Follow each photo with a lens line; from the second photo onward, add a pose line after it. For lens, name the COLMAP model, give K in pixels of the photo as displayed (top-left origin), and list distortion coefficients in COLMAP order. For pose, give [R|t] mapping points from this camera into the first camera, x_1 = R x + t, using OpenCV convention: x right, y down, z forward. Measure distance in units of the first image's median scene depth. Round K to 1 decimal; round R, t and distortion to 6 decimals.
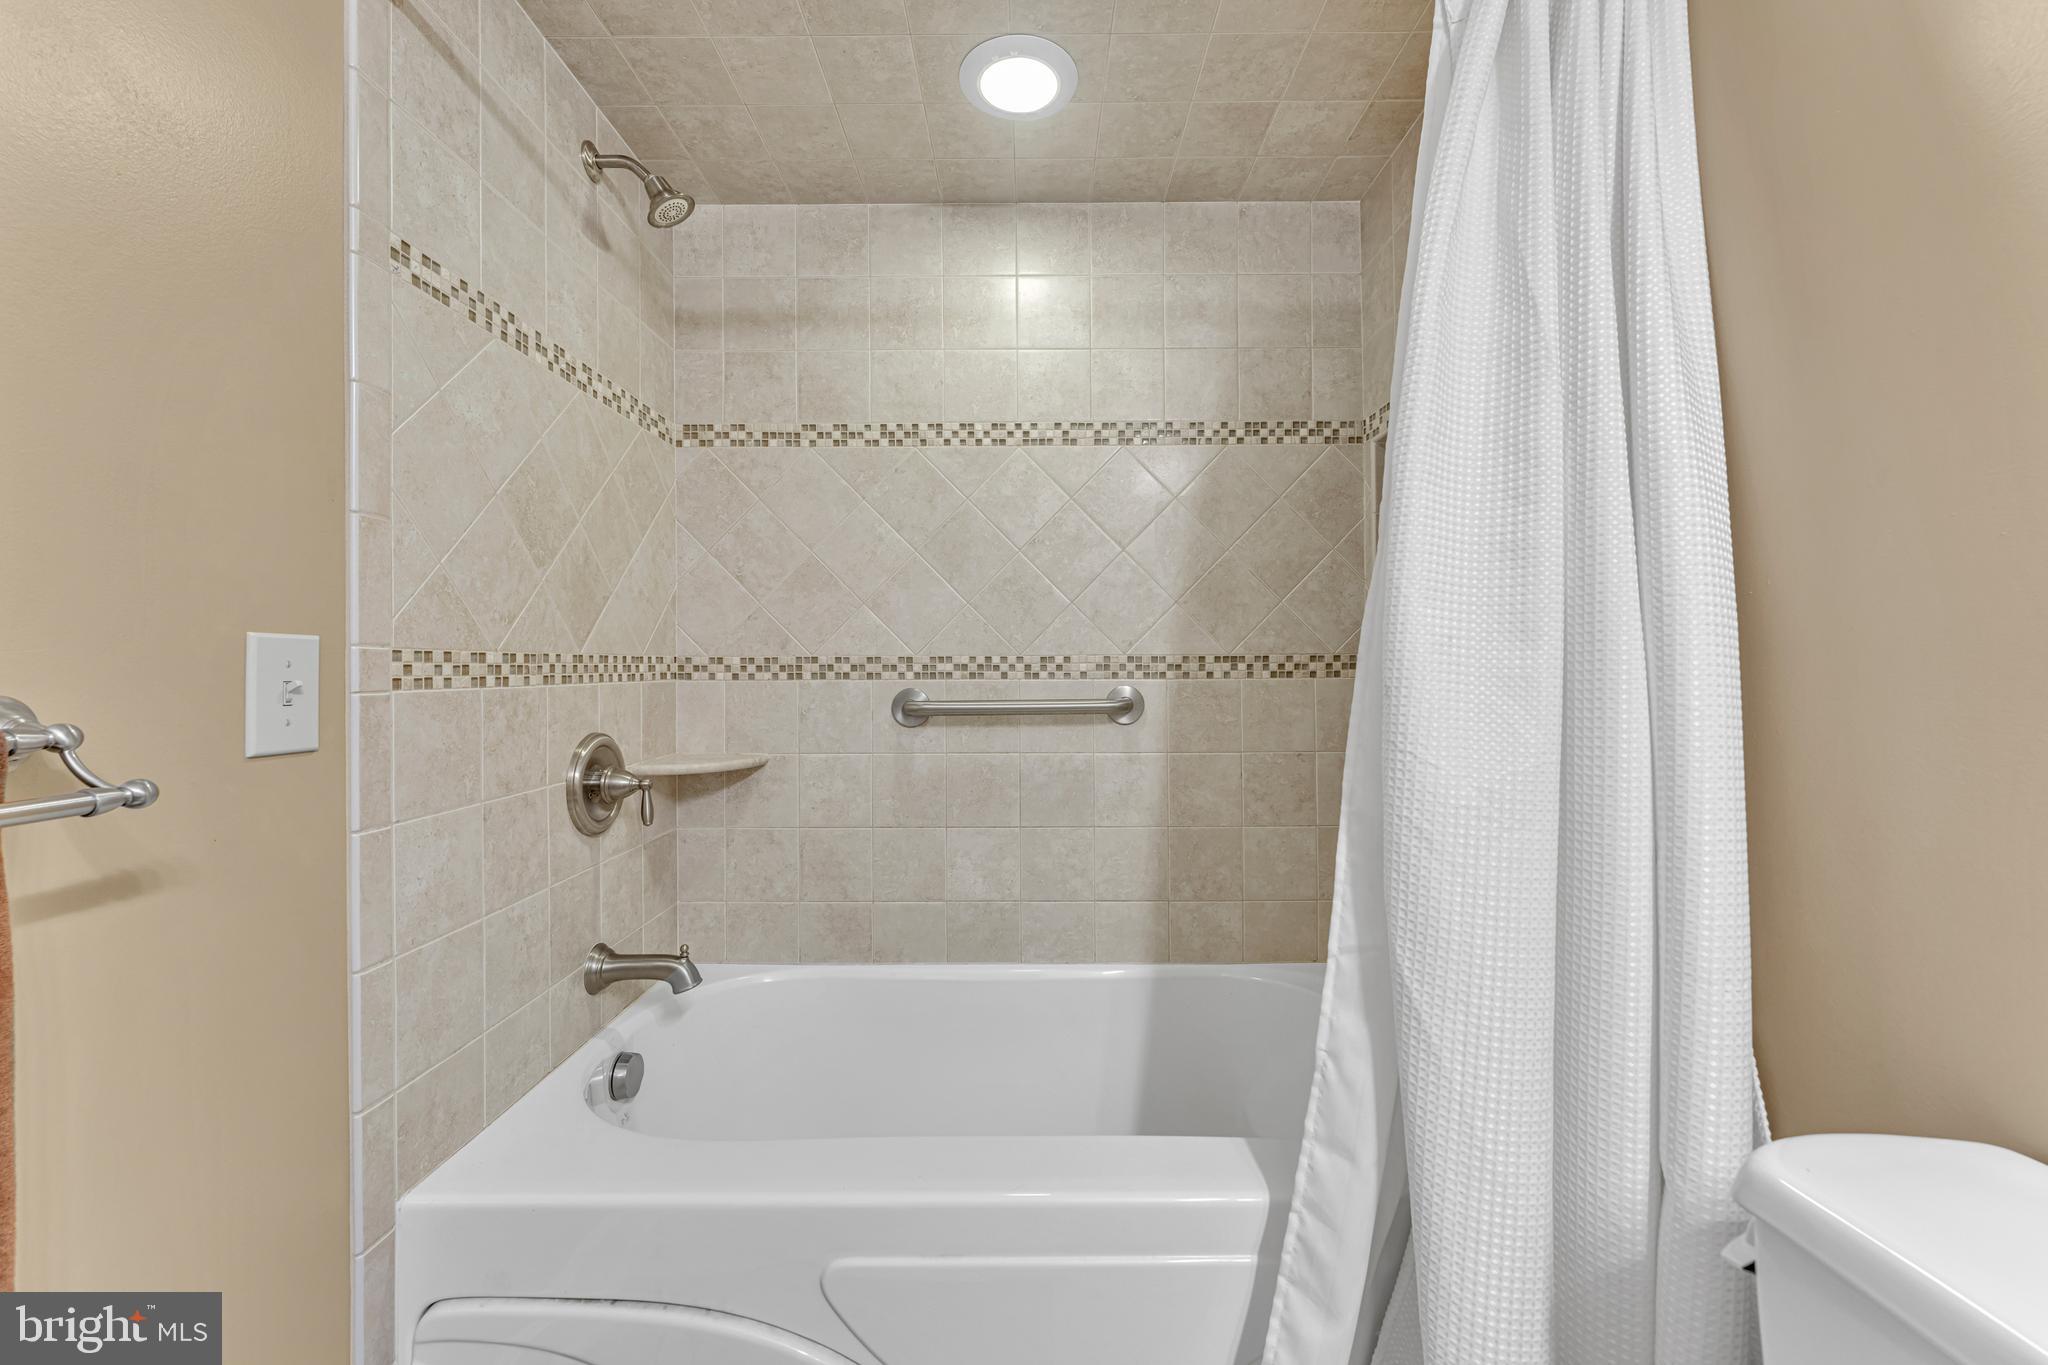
lens RADIAL K [[820.8, 0, 1030.7], [0, 820.8, 663.0], [0, 0, 1]] dist [-0.002509, 0.000346]
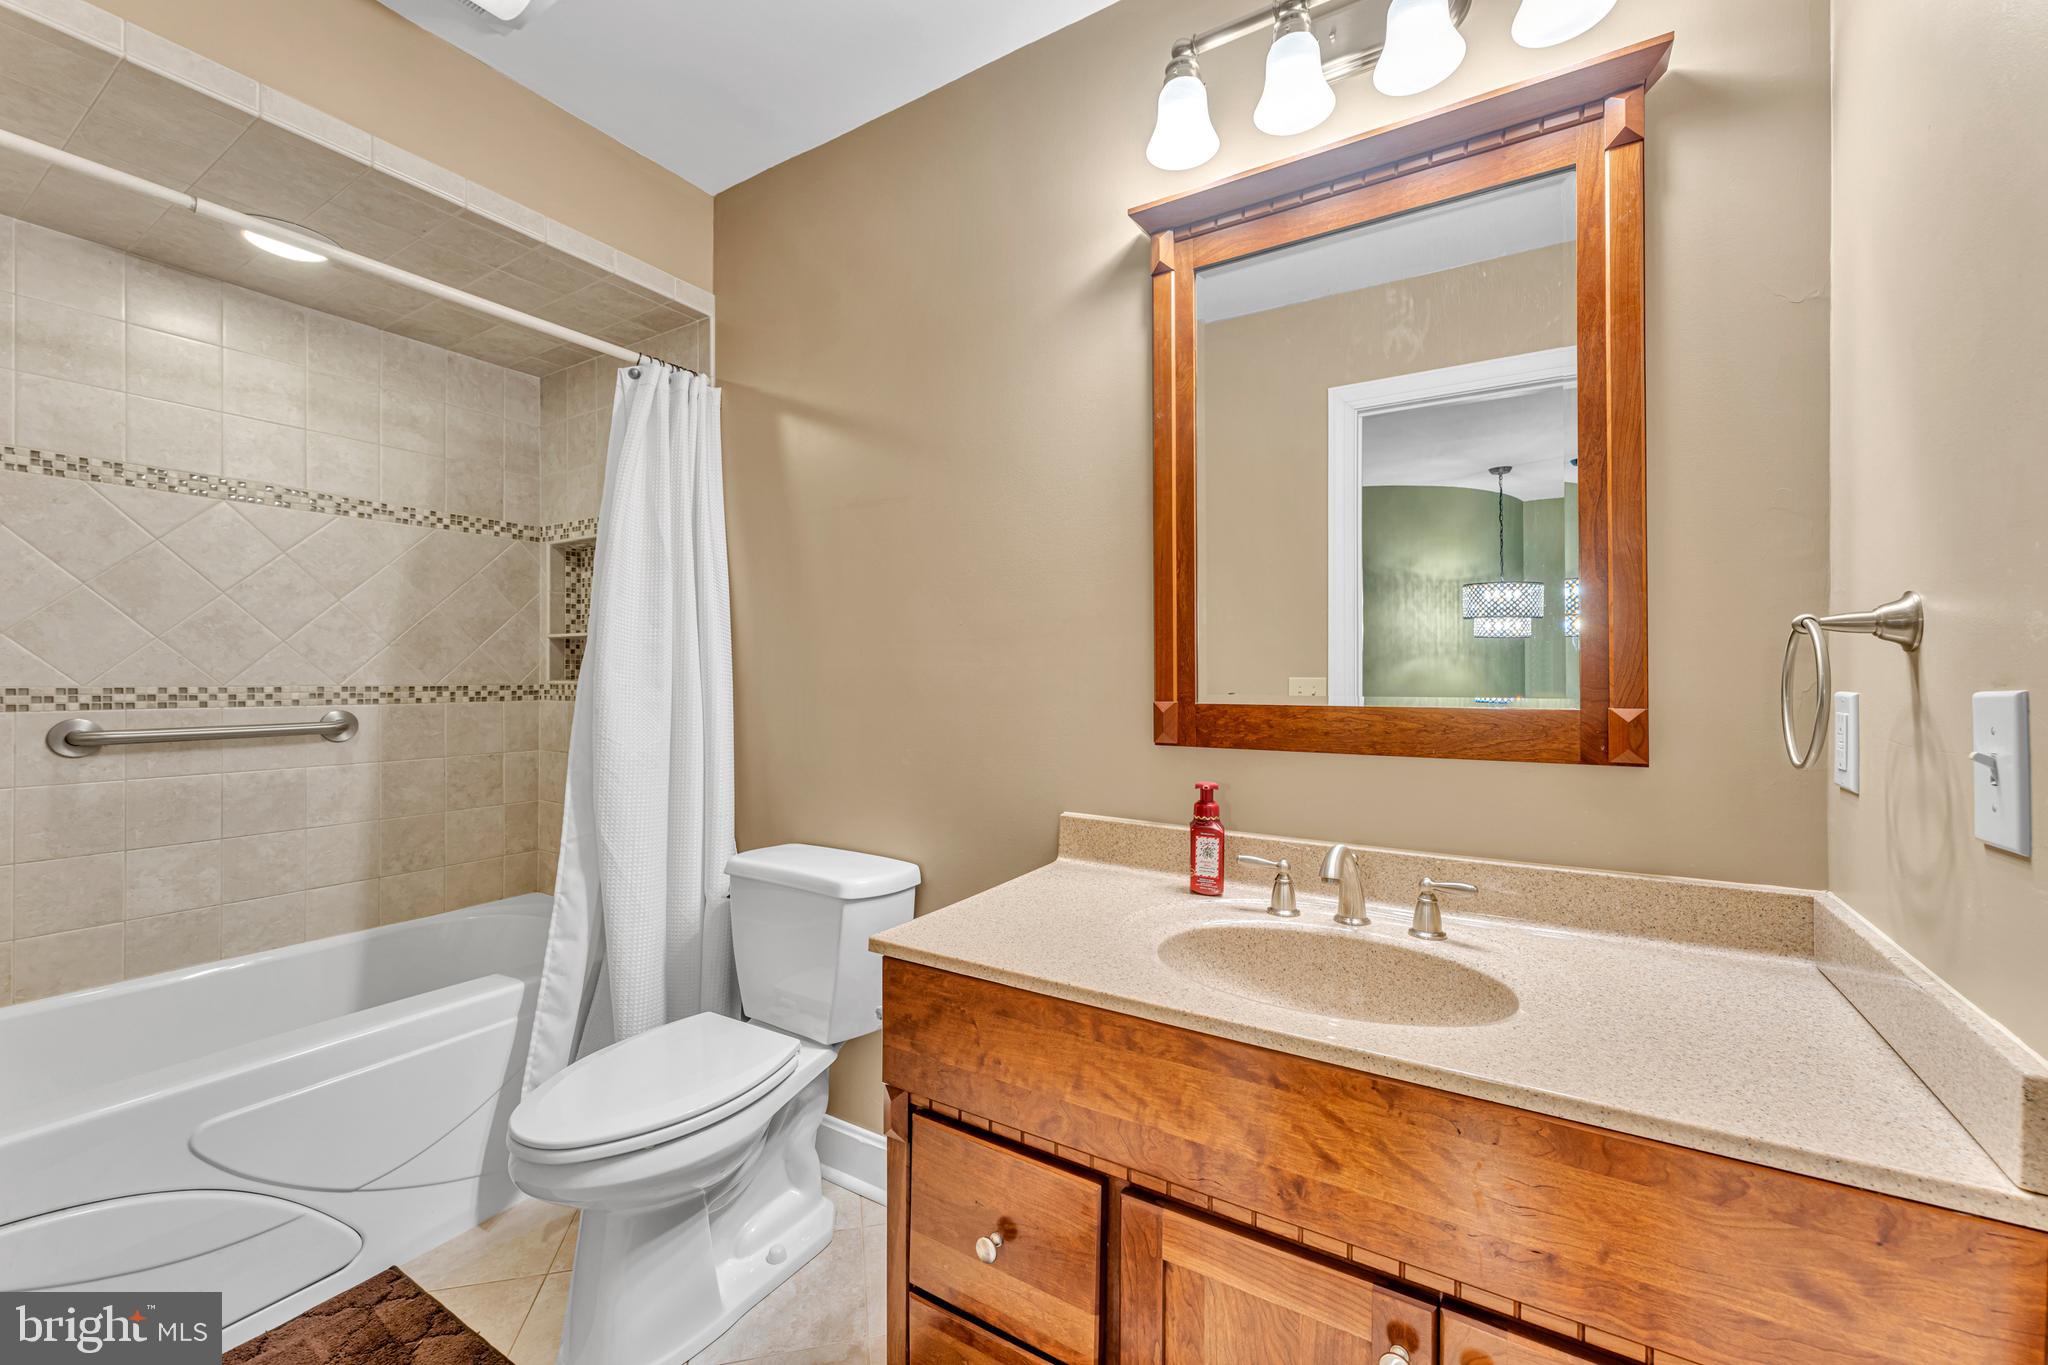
lens RADIAL K [[820.8, 0, 1031.9], [0, 820.8, 669.6], [0, 0, 1]] dist [-0.002509, 0.000346]
pose [[0.520702, 0.013175, 0.853637, -0.395098], [-0.007672, 0.999913, -0.010753, -0.028517], [-0.853704, -0.000950, 0.520757, -0.532692]]
